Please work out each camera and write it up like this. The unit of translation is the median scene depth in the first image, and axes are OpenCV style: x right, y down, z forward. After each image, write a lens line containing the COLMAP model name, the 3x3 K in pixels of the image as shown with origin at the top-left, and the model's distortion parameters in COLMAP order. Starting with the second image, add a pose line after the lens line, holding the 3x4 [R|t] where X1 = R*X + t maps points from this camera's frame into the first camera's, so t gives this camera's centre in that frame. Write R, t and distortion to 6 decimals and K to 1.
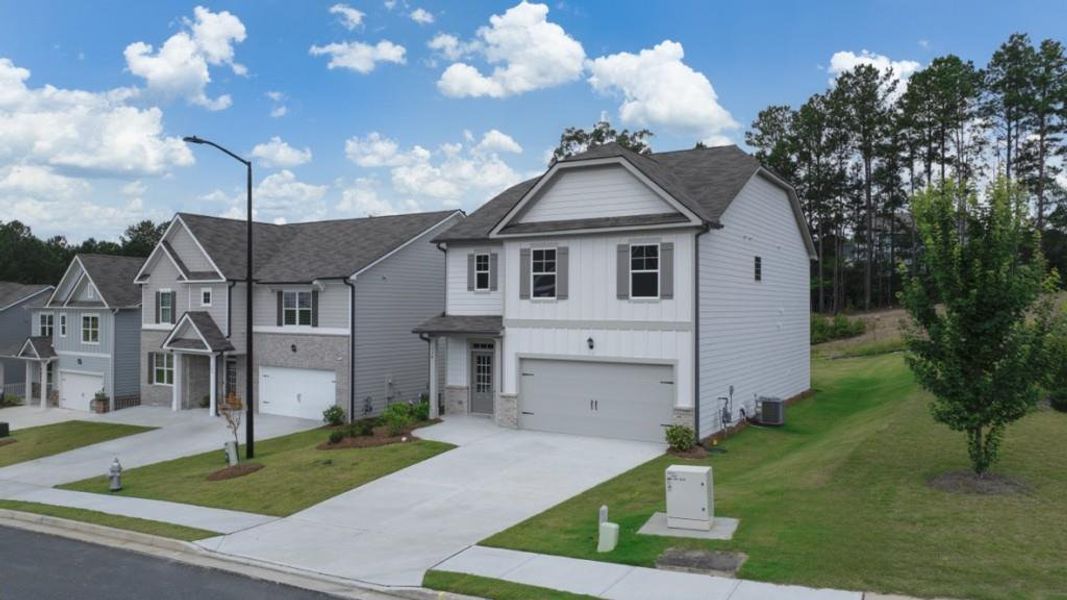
lens RADIAL K [[705.8, 0, 533.5], [0, 705.8, 300.0], [0, 0, 1]] dist [-0.004880, -0.000402]
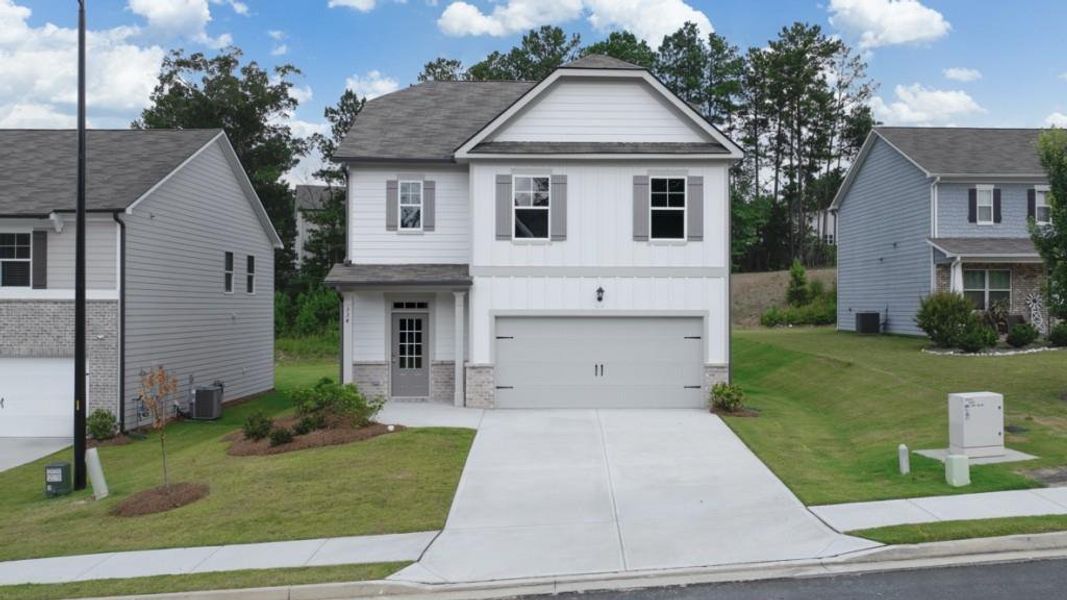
lens RADIAL K [[857.1, 0, 533.5], [0, 857.1, 300.0], [0, 0, 1]] dist [-0.015129, -0.004001]
pose [[0.850663, 0.001022, 0.525711, -0.485074], [-0.005226, 0.999965, 0.006513, 0.059121], [-0.525686, -0.008287, 0.850638, 0.186199]]
